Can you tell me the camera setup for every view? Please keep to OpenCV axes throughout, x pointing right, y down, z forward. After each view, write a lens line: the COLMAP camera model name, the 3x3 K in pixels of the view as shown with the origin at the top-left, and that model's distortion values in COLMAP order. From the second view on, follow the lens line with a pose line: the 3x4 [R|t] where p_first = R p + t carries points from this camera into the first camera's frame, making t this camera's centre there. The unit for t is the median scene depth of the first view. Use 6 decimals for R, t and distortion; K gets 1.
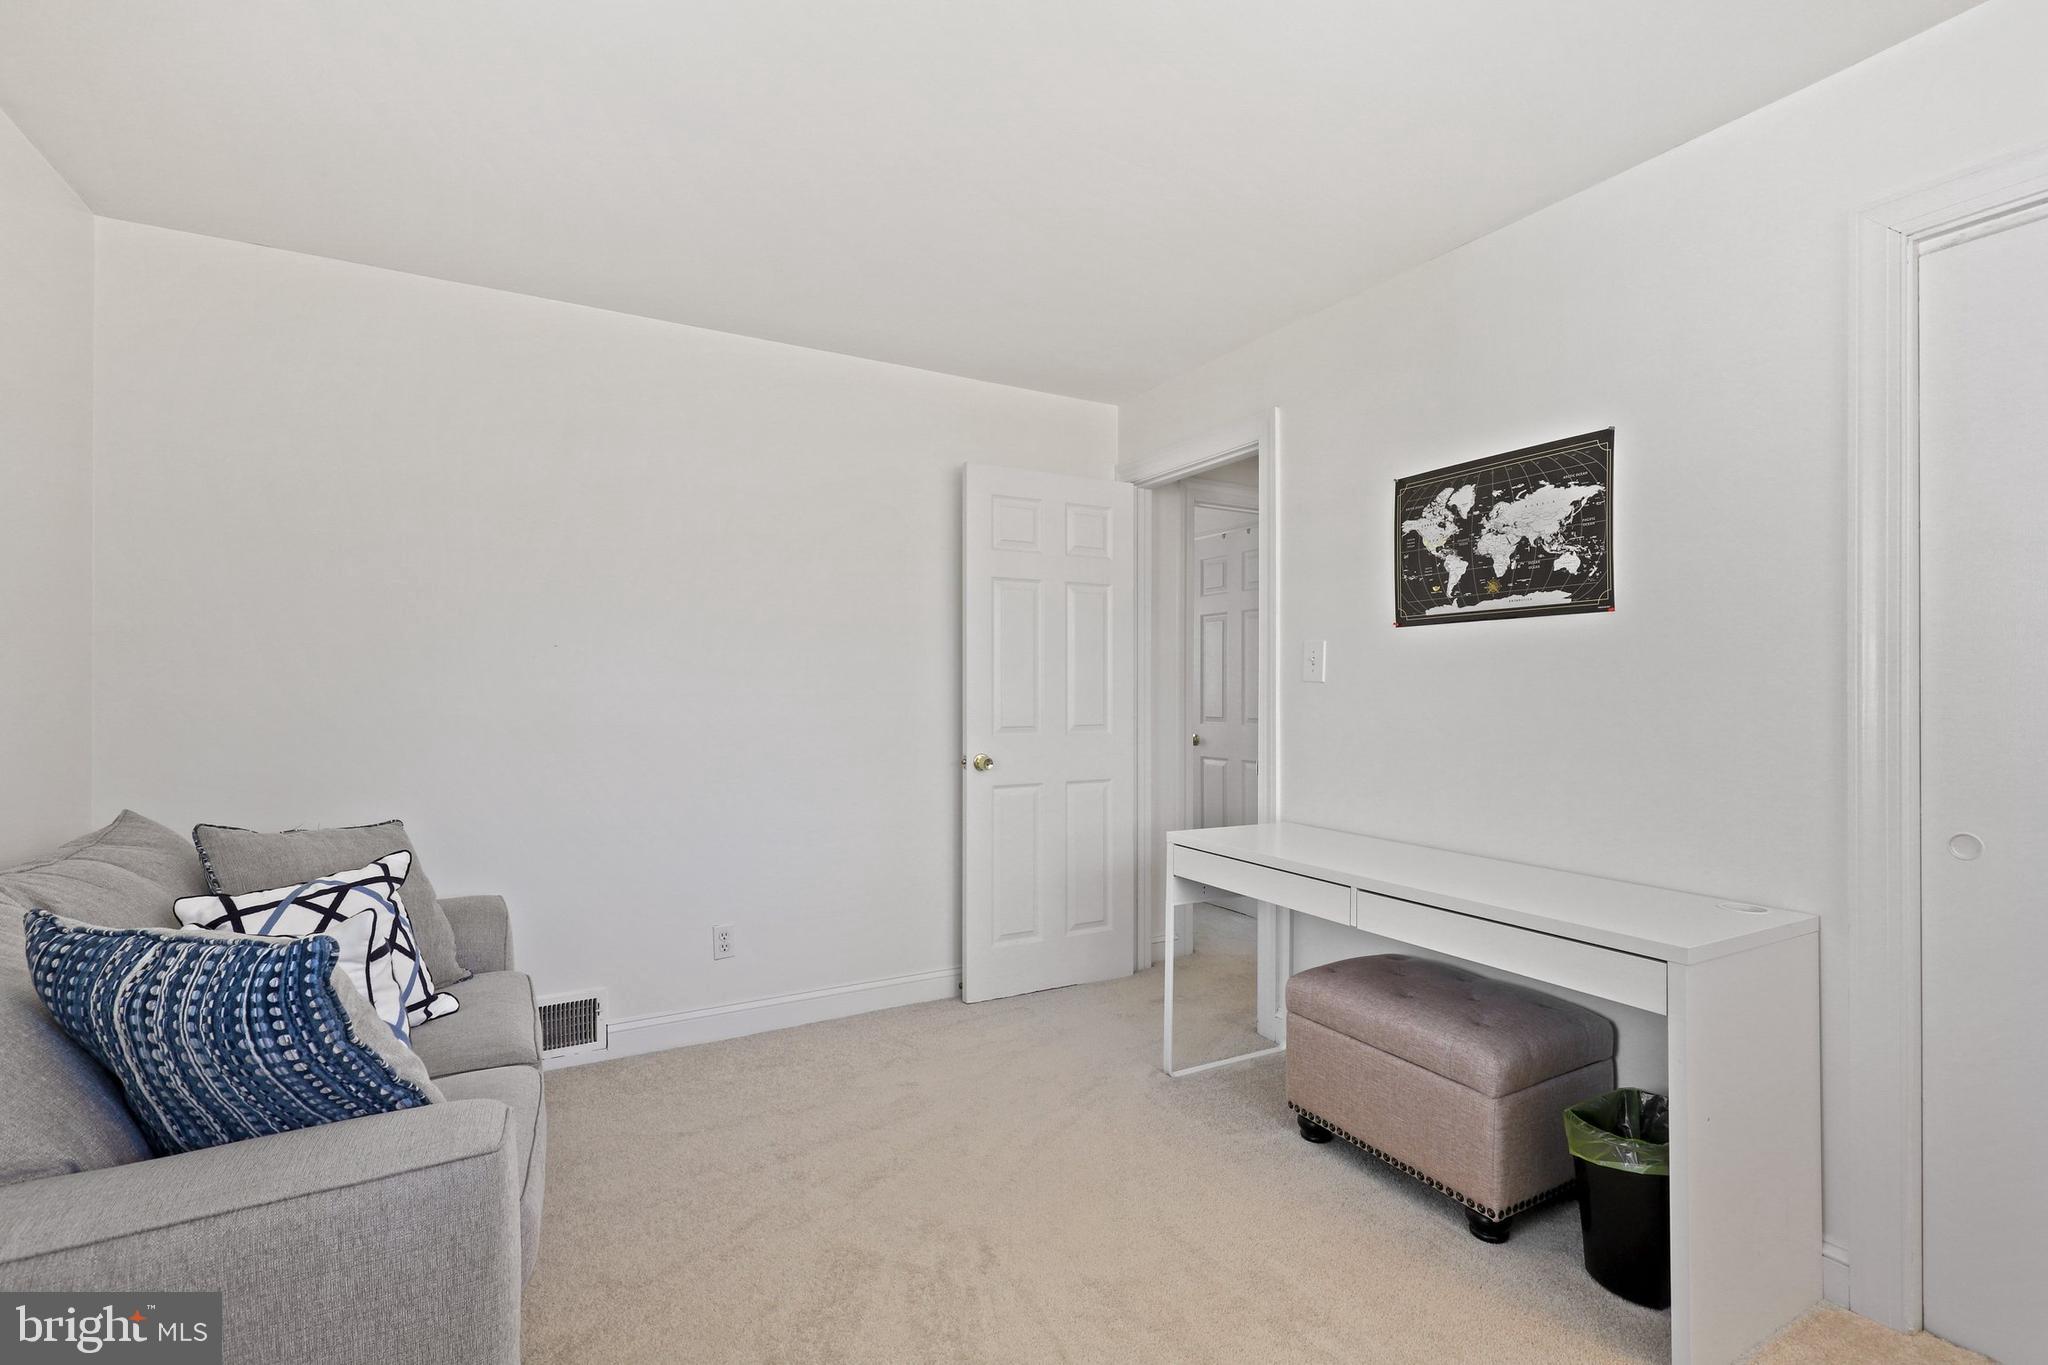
lens RADIAL K [[930.6, 0, 1031.9], [0, 930.6, 677.4], [0, 0, 1]] dist [0.001708, -0.001005]
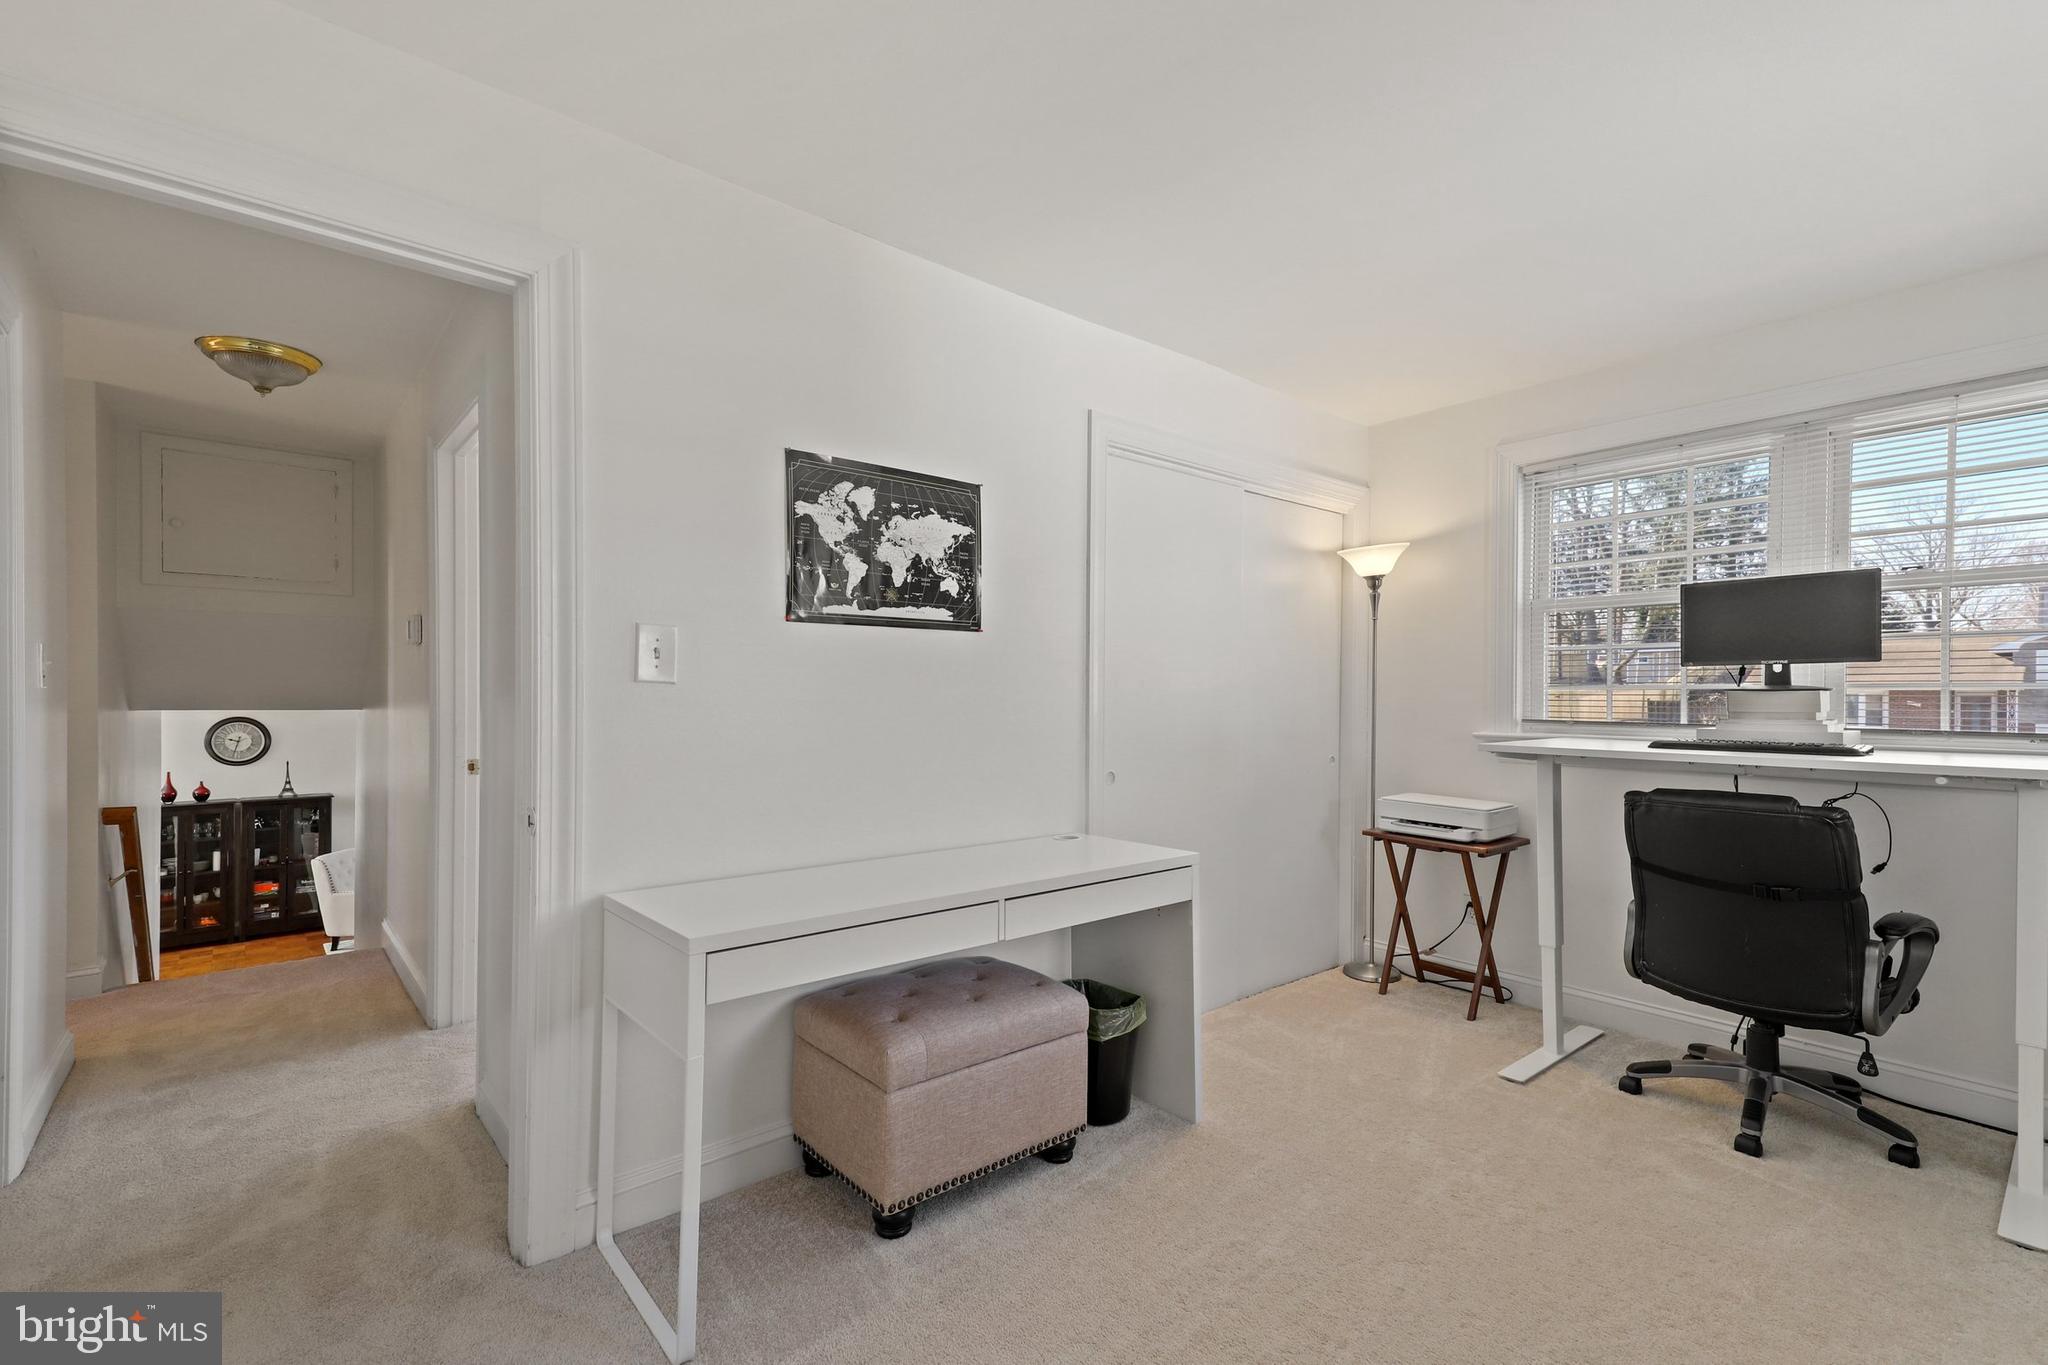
lens RADIAL K [[930.6, 0, 1021.2], [0, 930.6, 698.1], [0, 0, 1]] dist [0.001708, -0.001005]
pose [[-0.204457, 0.003982, 0.978868, -0.541903], [-0.010862, 0.999921, -0.006337, 0.021696], [-0.978815, -0.011928, -0.204397, 1.068595]]
